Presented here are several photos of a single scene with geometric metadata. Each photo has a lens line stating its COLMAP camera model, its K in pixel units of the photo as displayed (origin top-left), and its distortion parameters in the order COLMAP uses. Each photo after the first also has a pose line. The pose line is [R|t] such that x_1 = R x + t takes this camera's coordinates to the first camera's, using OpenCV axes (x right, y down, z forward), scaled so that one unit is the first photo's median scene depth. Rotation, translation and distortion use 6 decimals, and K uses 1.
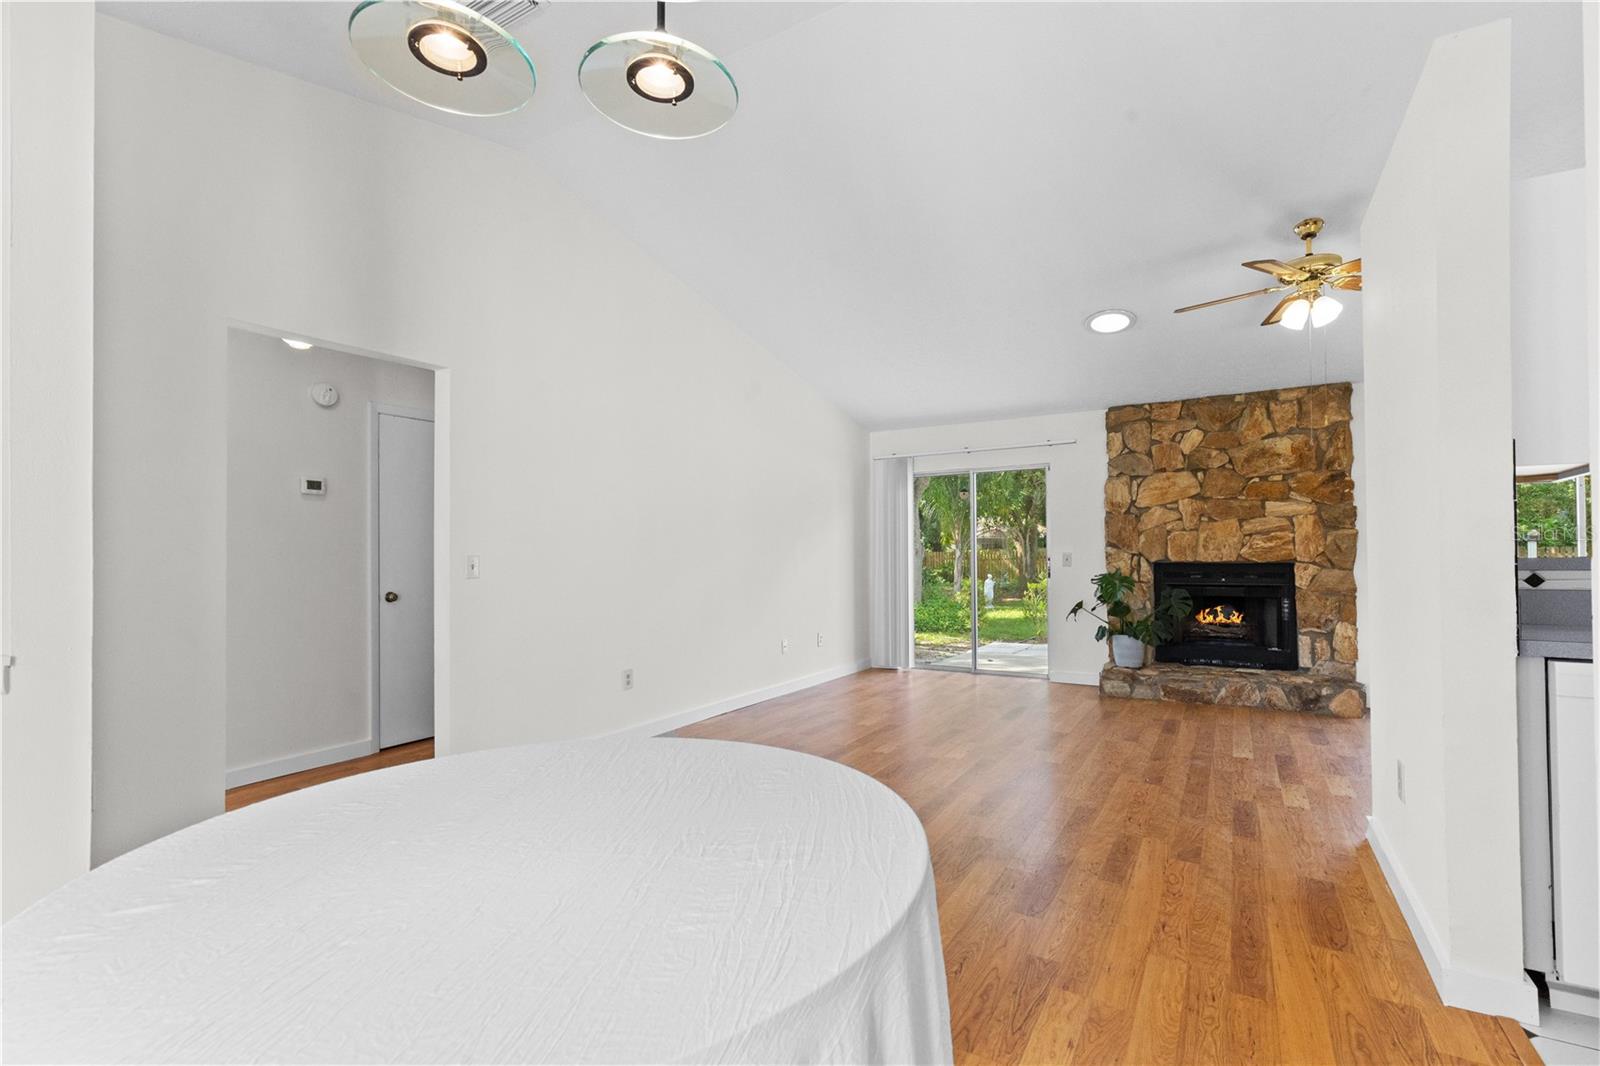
lens RADIAL K [[718.4, 0, 816.3], [0, 718.4, 546.8], [0, 0, 1]] dist [0.013291, -0.003575]
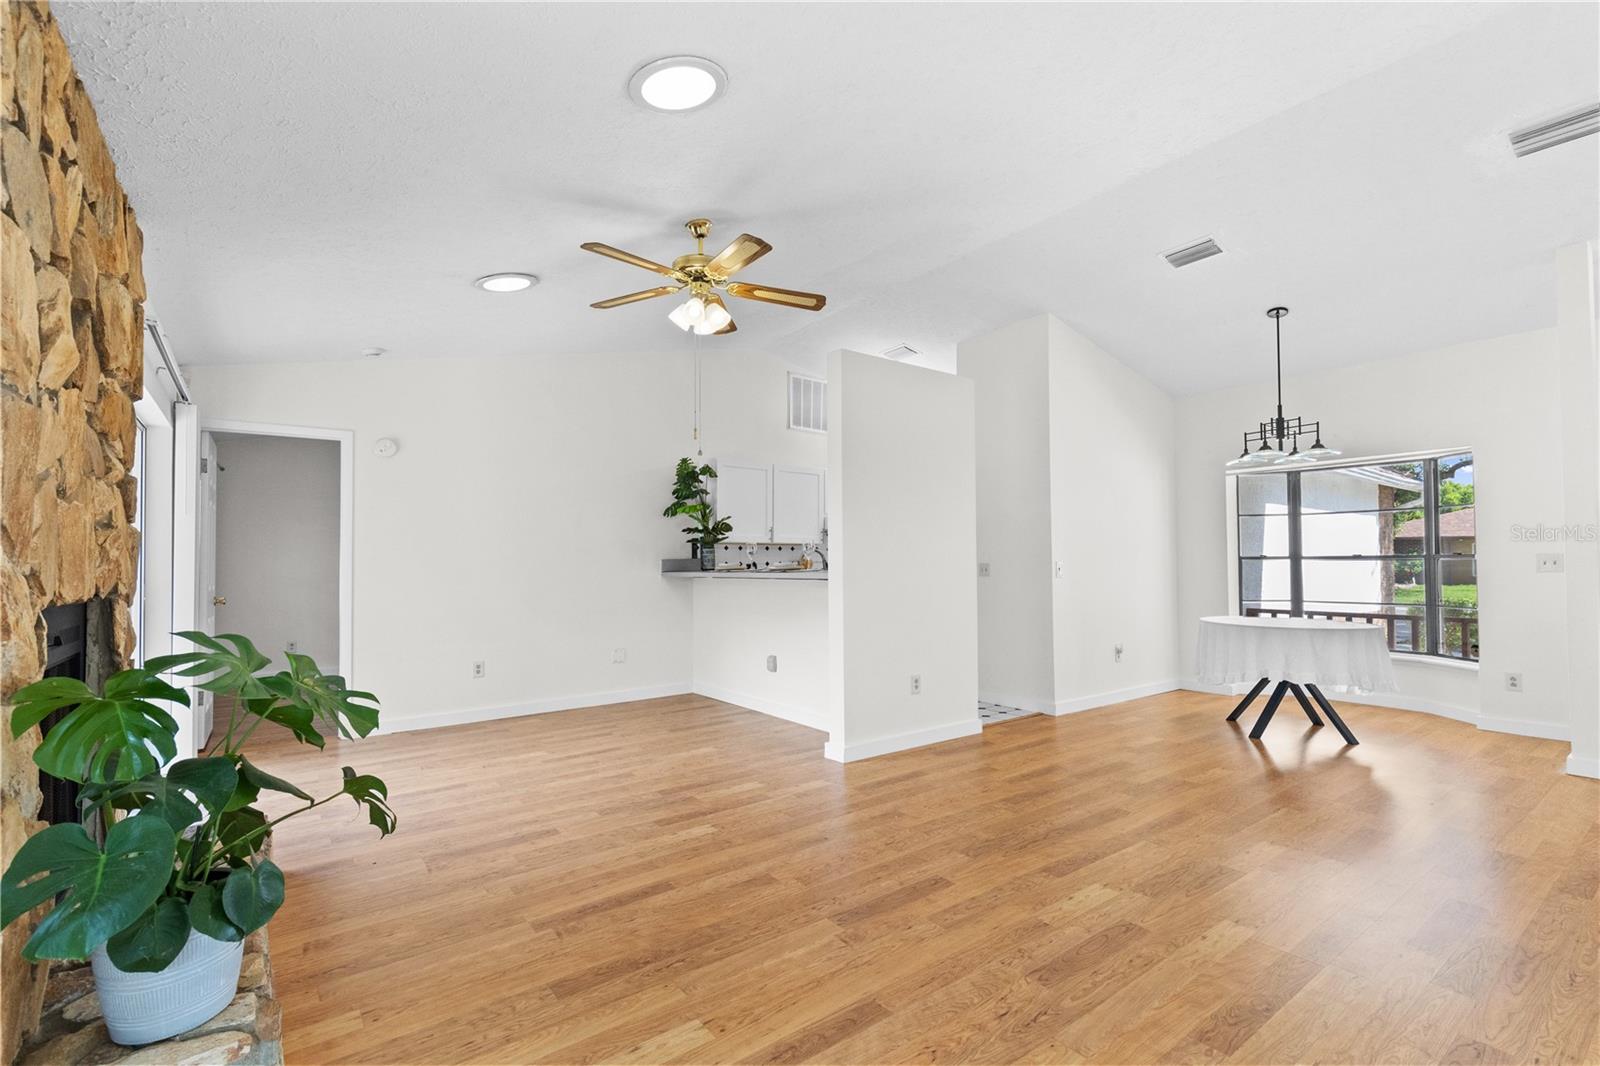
lens RADIAL K [[718.4, 0, 816.3], [0, 718.4, 546.8], [0, 0, 1]] dist [0.013291, -0.003575]
pose [[-0.924675, 0.020429, 0.380209, 0.126920], [0.005029, 0.999128, -0.041453, 0.011878], [-0.380725, -0.036419, -0.923971, 1.209882]]
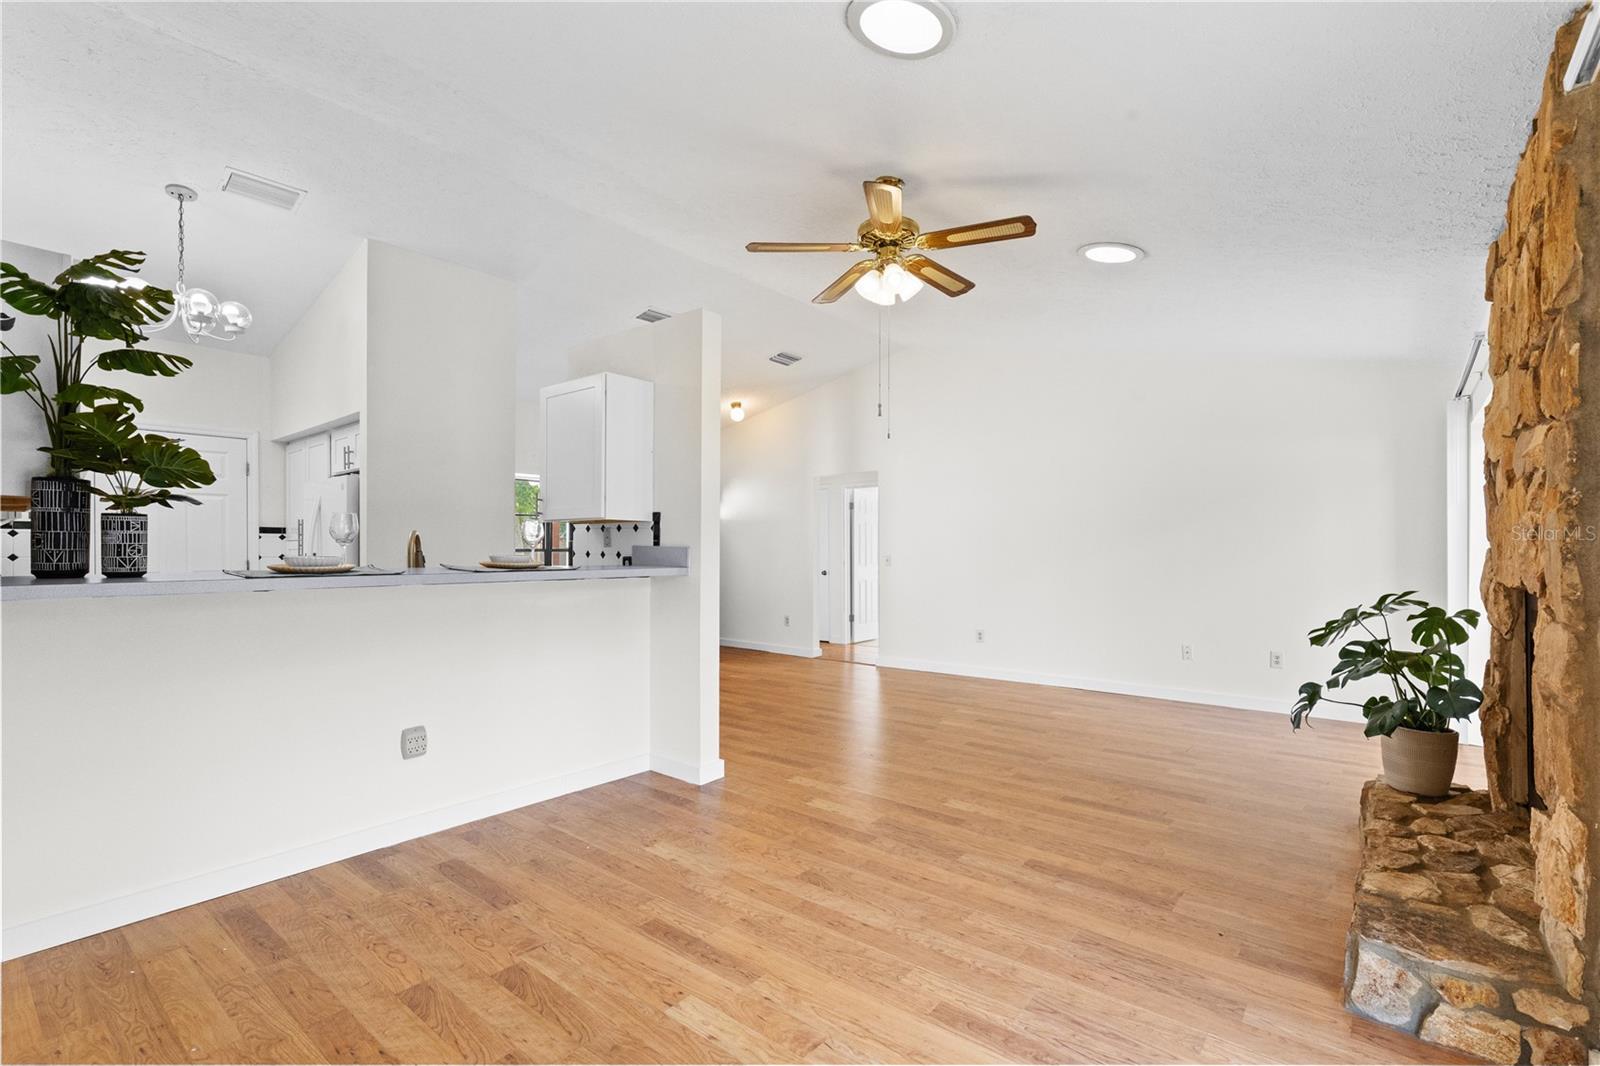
lens RADIAL K [[718.4, 0, 816.3], [0, 718.4, 546.8], [0, 0, 1]] dist [0.013291, -0.003575]
pose [[-0.148641, -0.000054, -0.988891, 1.036763], [0.016316, 0.999864, -0.002507, -0.007367], [0.988757, -0.016507, -0.148620, 0.695802]]
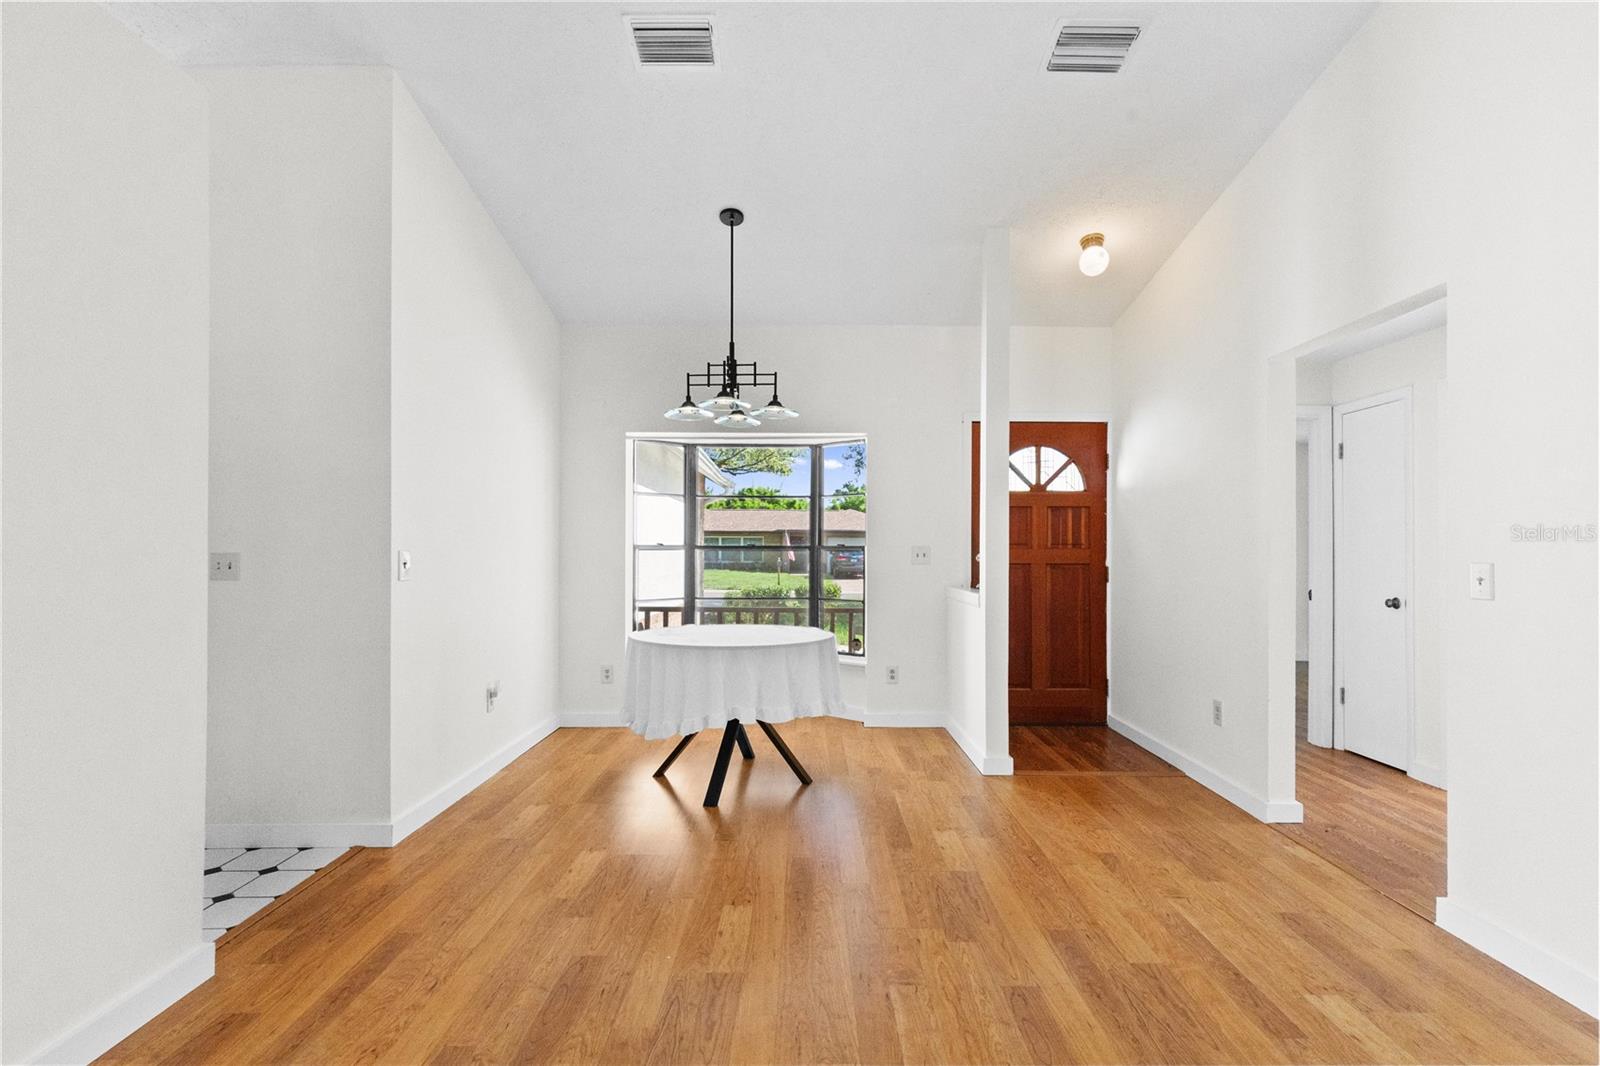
lens RADIAL K [[718.4, 0, 816.3], [0, 718.4, 546.8], [0, 0, 1]] dist [0.013291, -0.003575]
pose [[-0.858263, 0.000555, -0.513210, 0.205803], [0.009691, 0.999839, -0.015126, 0.001258], [0.513119, -0.017956, -0.858130, 0.778511]]
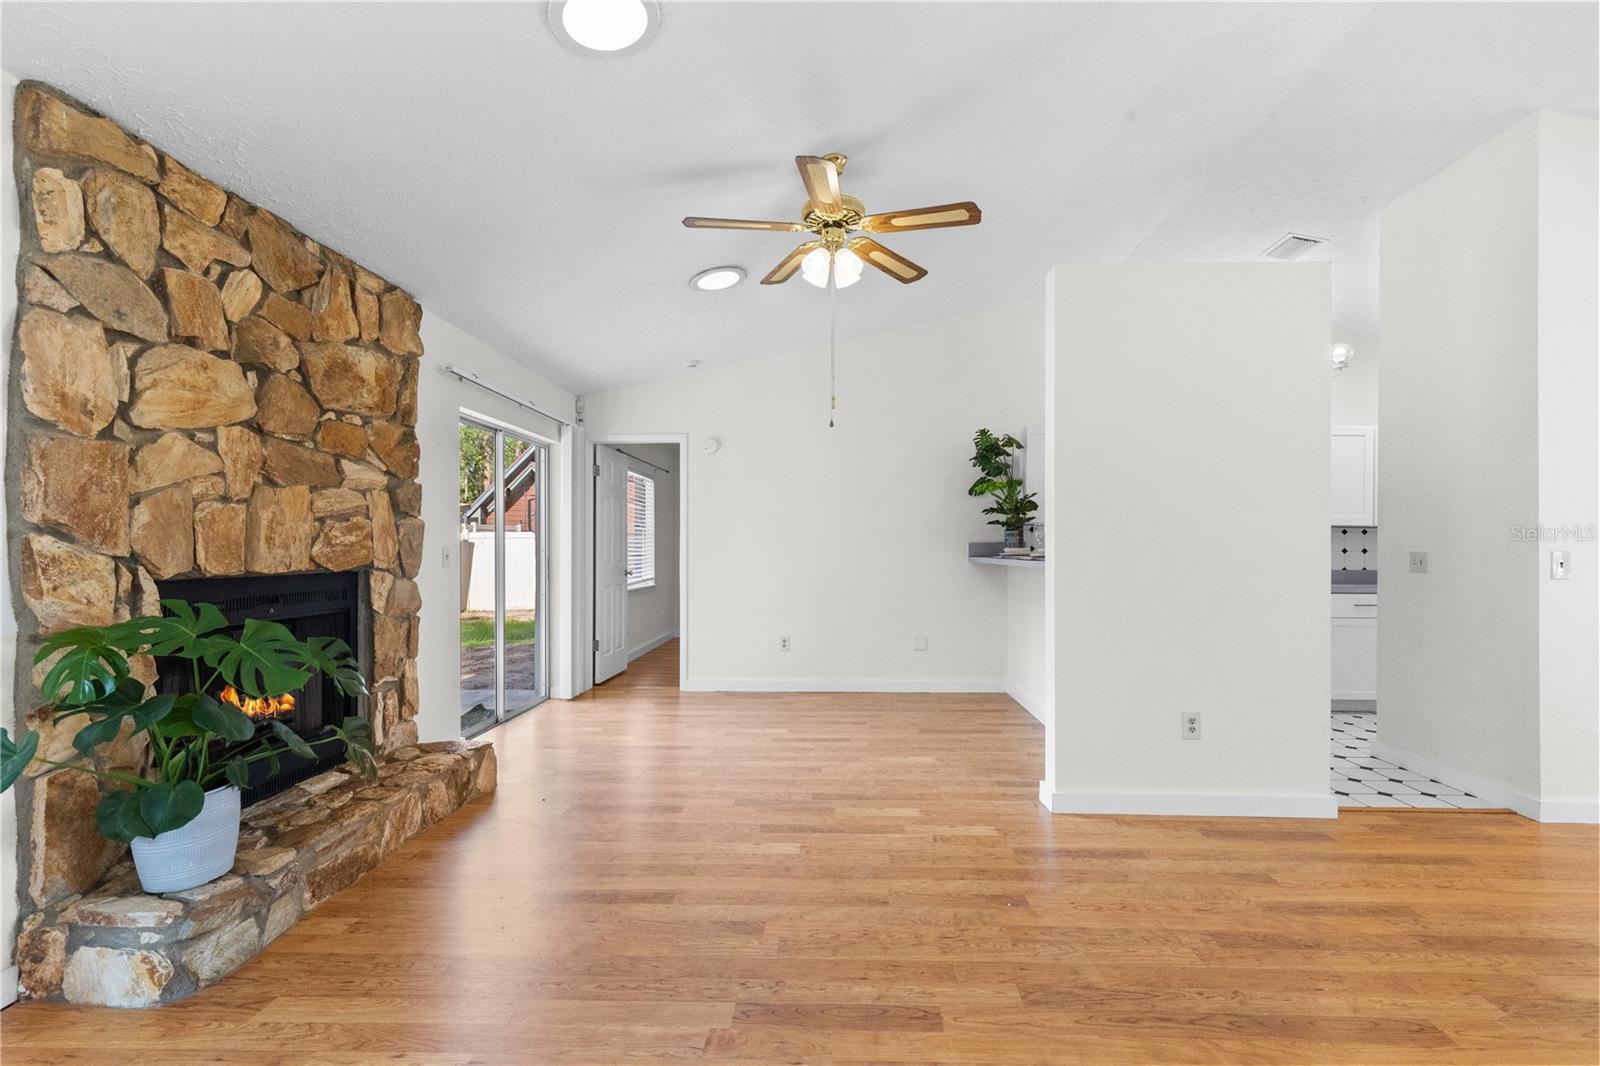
lens RADIAL K [[718.4, 0, 816.3], [0, 718.4, 546.8], [0, 0, 1]] dist [0.013291, -0.003575]
pose [[-0.473758, 0.004069, 0.880645, -0.024400], [-0.013736, 0.999834, -0.012009, 0.004681], [-0.880548, -0.017786, -0.473624, 0.941165]]
